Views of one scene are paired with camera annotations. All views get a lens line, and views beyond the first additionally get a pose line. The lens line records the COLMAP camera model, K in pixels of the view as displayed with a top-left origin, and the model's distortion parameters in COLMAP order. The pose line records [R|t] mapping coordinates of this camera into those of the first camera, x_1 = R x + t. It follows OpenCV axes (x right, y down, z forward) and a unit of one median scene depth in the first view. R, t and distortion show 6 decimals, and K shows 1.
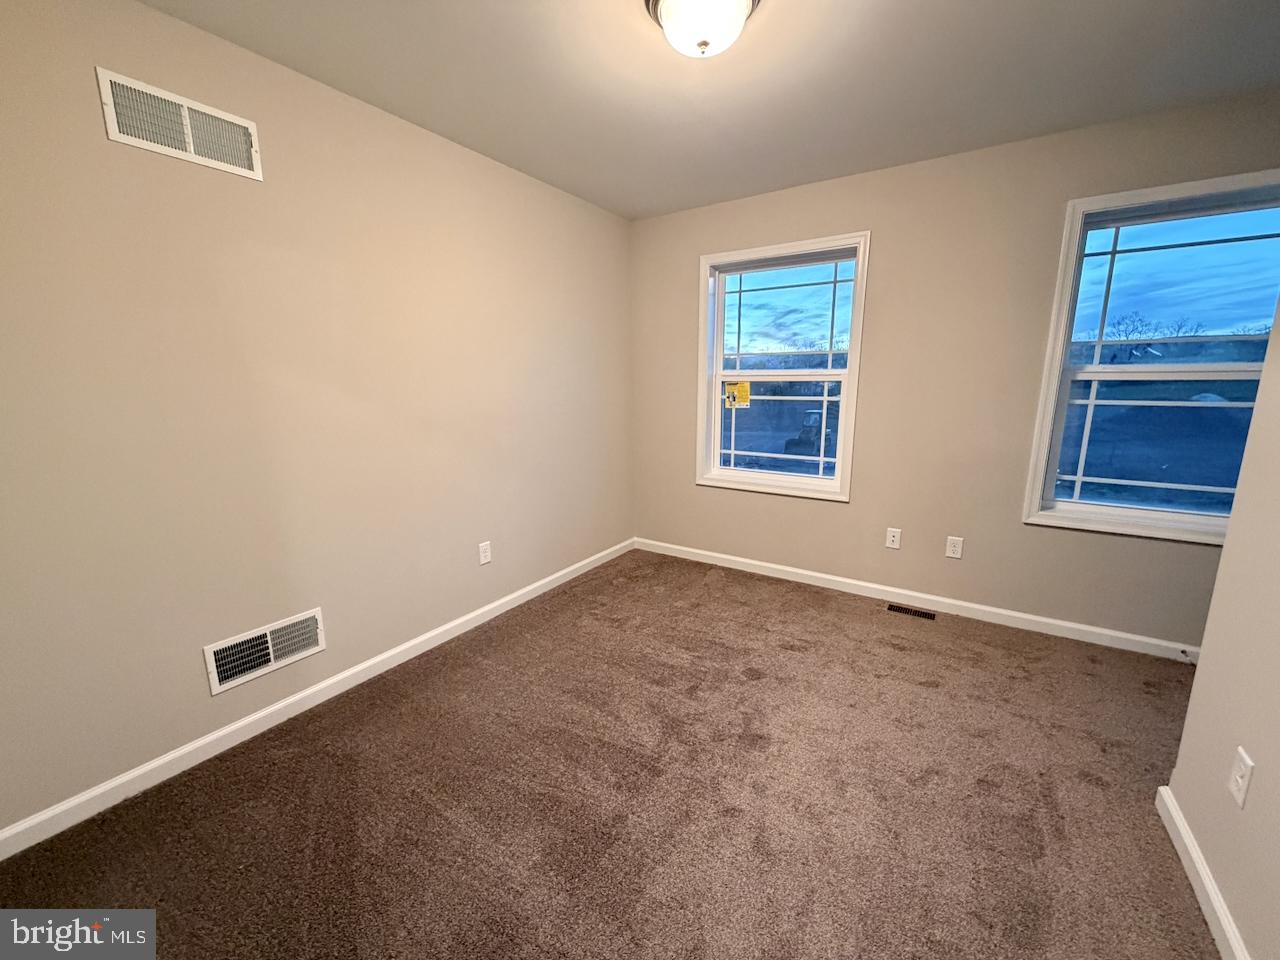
lens RADIAL K [[509.4, 0, 635.5], [0, 509.4, 477.2], [0, 0, 1]] dist [-0.000624, -0.000053]
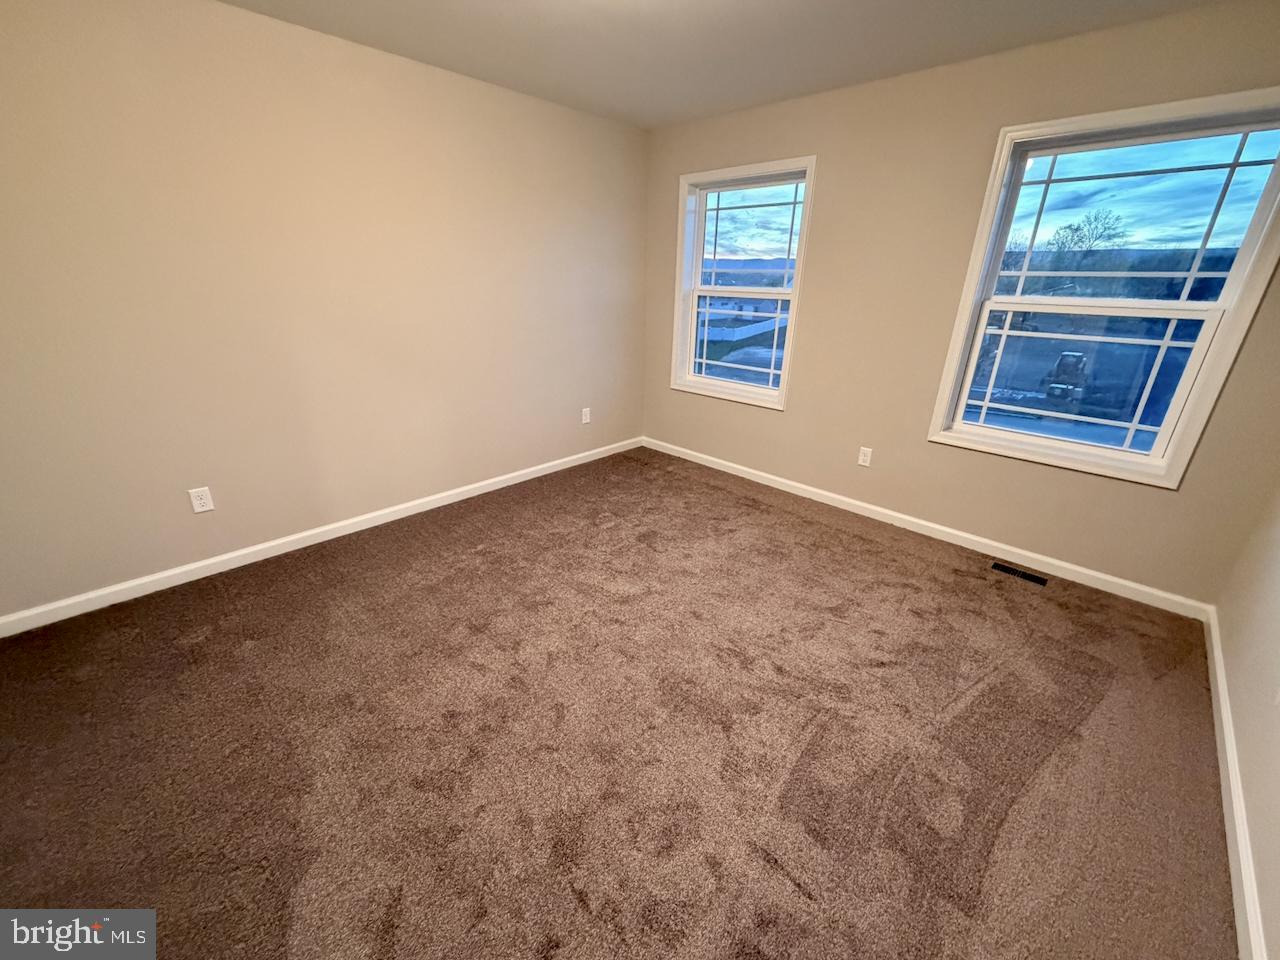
lens RADIAL K [[501.9, 0, 640.0], [0, 501.9, 480.0], [0, 0, 1]] dist [0.010074, -0.000203]
pose [[0.983367, 0.110011, -0.144524, 0.269342], [-0.084163, 0.981114, 0.174163, 0.031353], [0.160954, -0.159102, 0.974054, -0.174741]]
